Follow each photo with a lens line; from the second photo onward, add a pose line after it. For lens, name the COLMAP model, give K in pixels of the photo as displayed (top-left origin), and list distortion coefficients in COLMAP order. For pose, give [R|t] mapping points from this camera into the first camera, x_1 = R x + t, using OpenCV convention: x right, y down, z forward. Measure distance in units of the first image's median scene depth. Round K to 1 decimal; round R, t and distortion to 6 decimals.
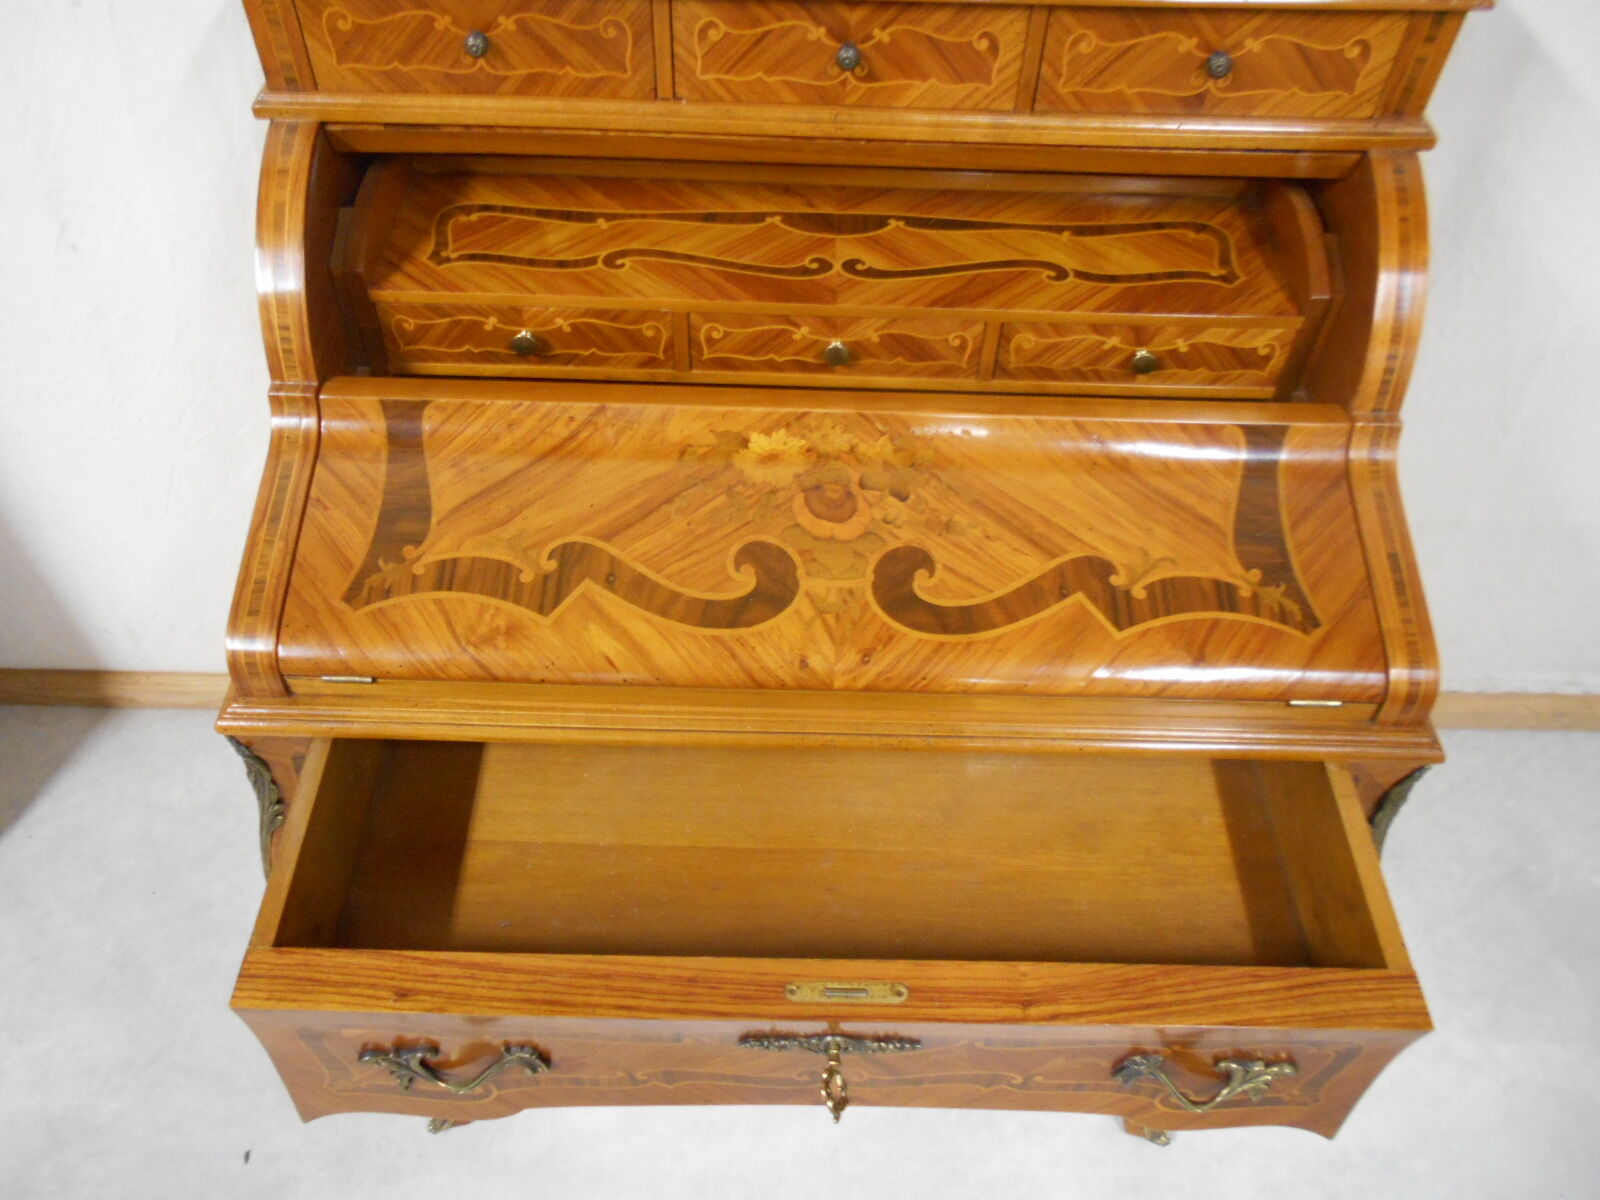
lens RADIAL K [[1217.5, 0, 789.1], [0, 1217.5, 598.2], [0, 0, 1]] dist [-0.011902, 0.008766]
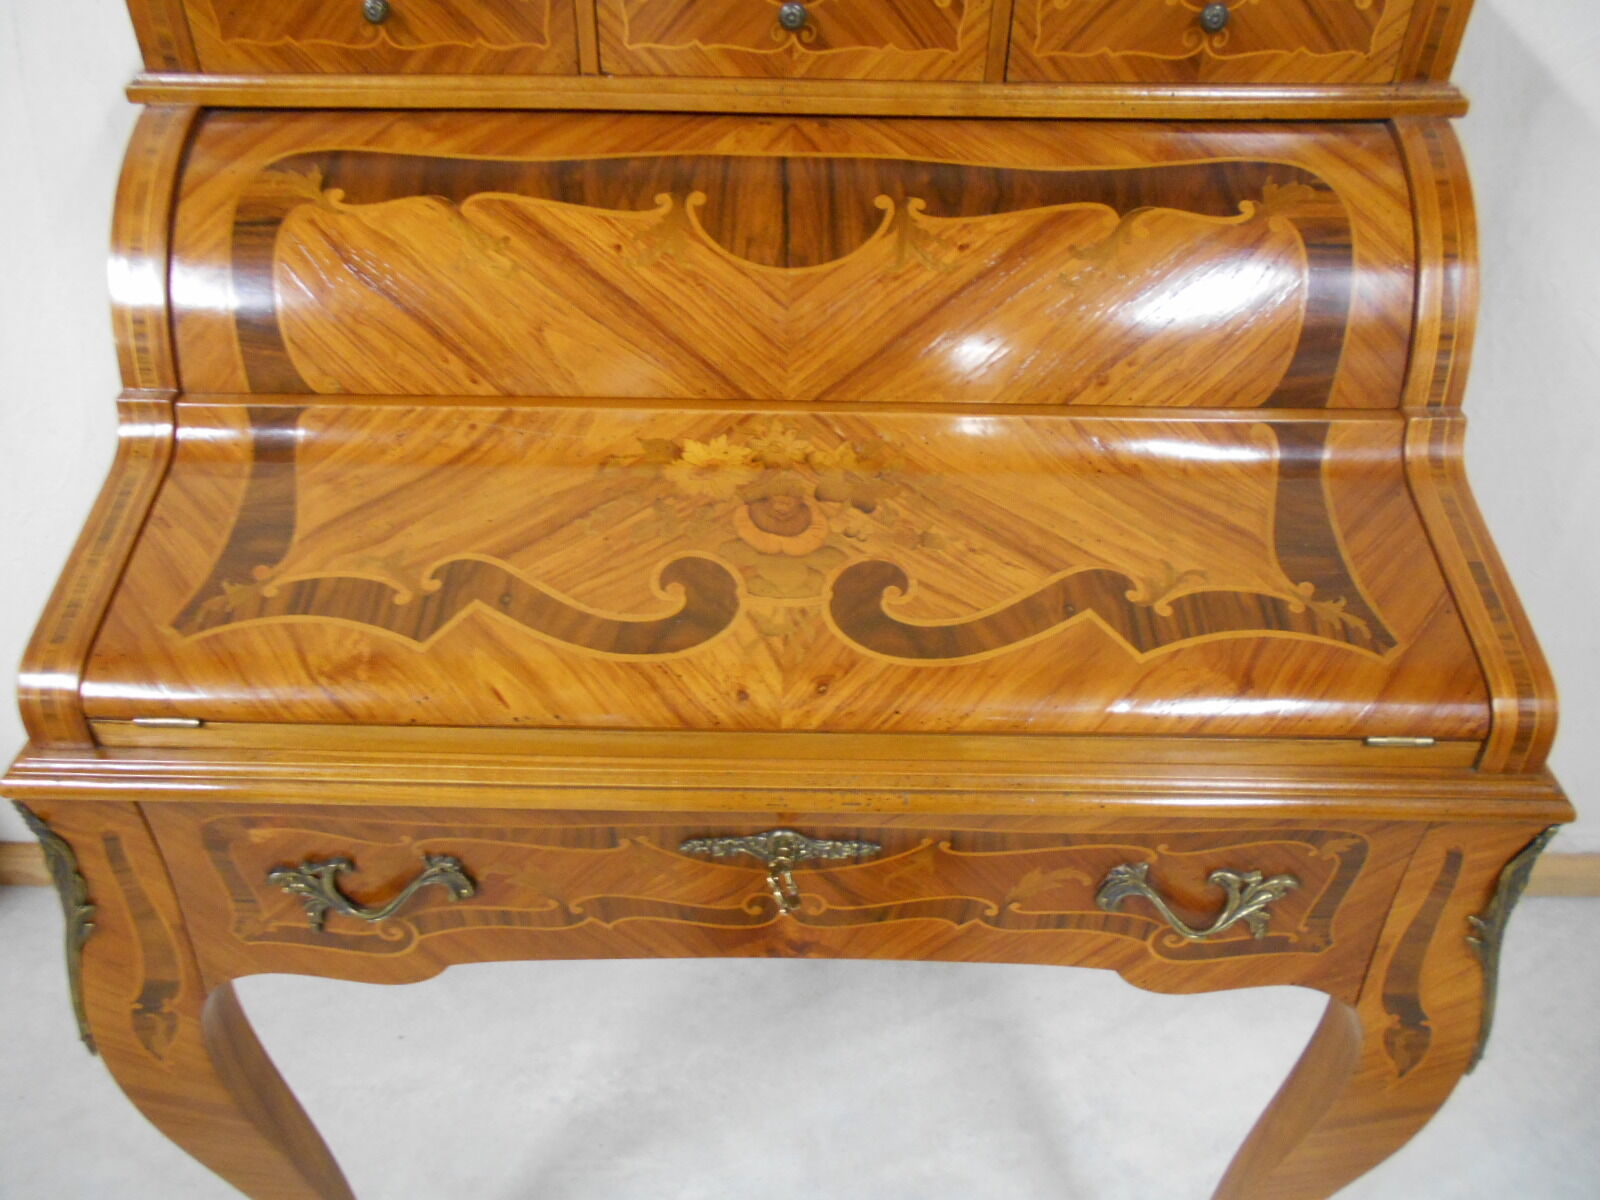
lens RADIAL K [[1217.5, 0, 789.1], [0, 1217.5, 598.2], [0, 0, 1]] dist [-0.011902, 0.008766]
pose [[0.999877, -0.011969, -0.010137, 0.048904], [0.009822, 0.981676, -0.190303, 0.136702], [0.012229, 0.190180, 0.981673, 0.206927]]
